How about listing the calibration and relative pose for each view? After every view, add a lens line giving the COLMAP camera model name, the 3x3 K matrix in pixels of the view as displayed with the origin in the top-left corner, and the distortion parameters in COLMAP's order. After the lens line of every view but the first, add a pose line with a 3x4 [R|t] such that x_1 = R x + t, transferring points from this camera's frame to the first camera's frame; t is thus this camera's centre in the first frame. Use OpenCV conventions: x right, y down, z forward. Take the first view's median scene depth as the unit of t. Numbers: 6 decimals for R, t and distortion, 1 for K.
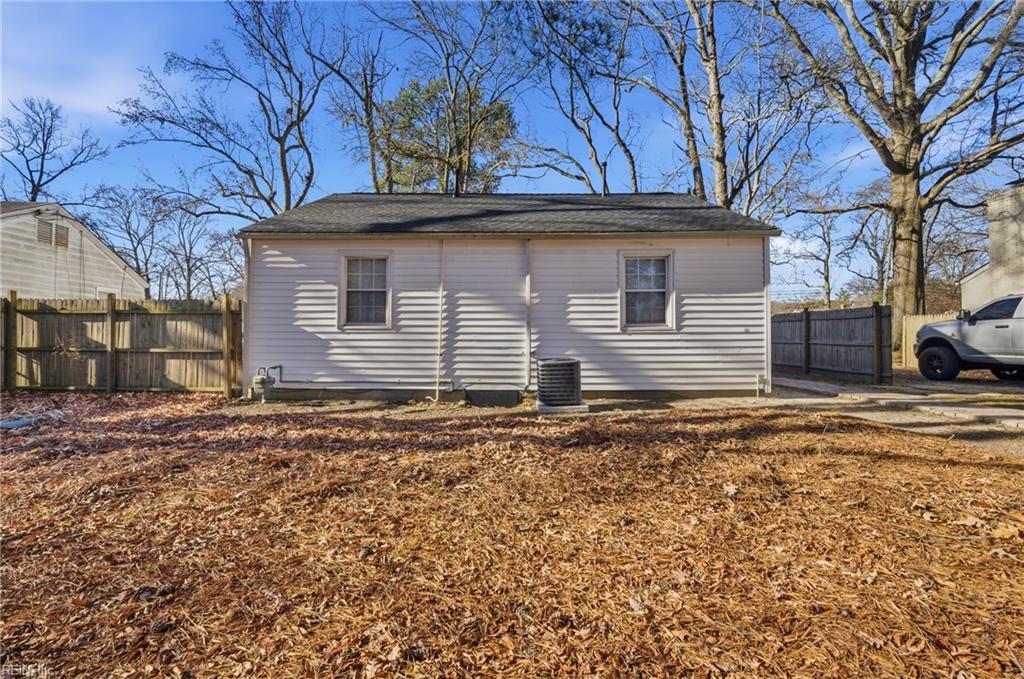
lens RADIAL K [[416.5, 0, 497.7], [0, 416.5, 328.6], [0, 0, 1]] dist [-0.020232, 0.002838]
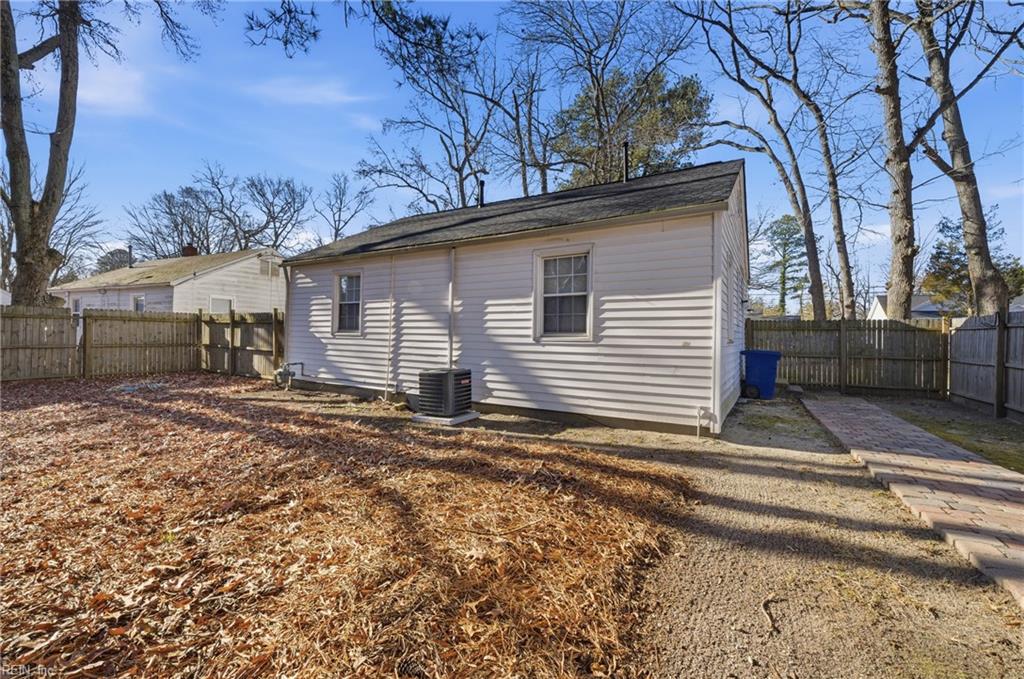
lens RADIAL K [[416.5, 0, 510.7], [0, 416.5, 336.0], [0, 0, 1]] dist [-0.020232, 0.002838]
pose [[0.864361, 0.013539, -0.502689, 0.691214], [-0.008362, 0.999886, 0.012553, -0.016368], [0.502802, -0.006647, 0.864376, 0.205348]]
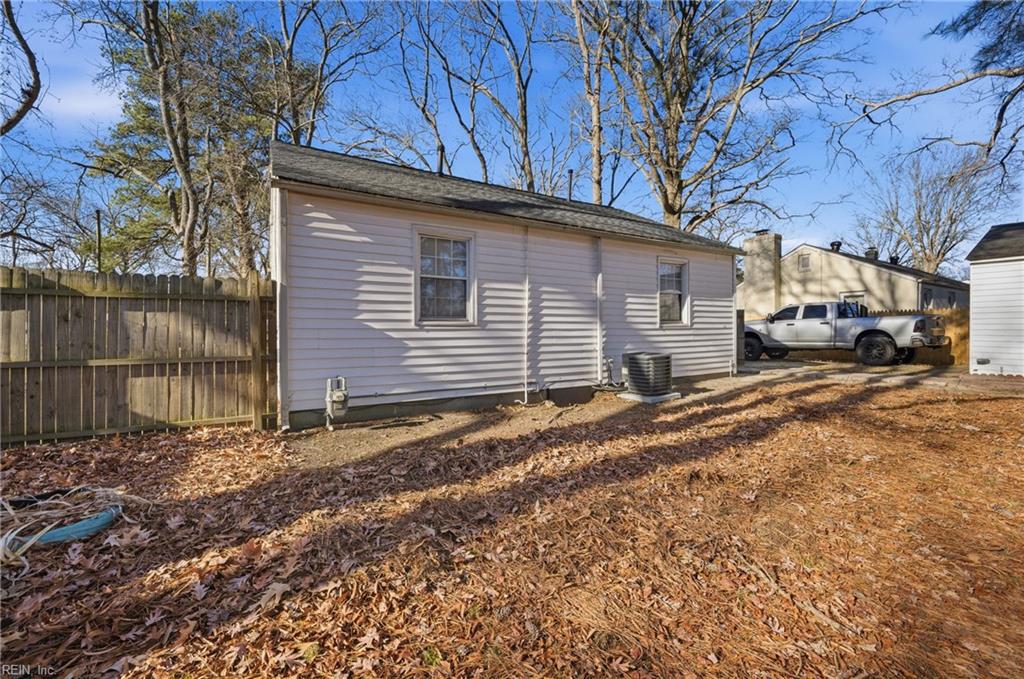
lens RADIAL K [[416.5, 0, 512.0], [0, 416.5, 338.8], [0, 0, 1]] dist [-0.020232, 0.002838]
pose [[0.853471, -0.015438, 0.520911, -0.639401], [0.000109, 0.999566, 0.029445, 0.003550], [-0.521140, -0.025074, 0.853103, 0.231814]]
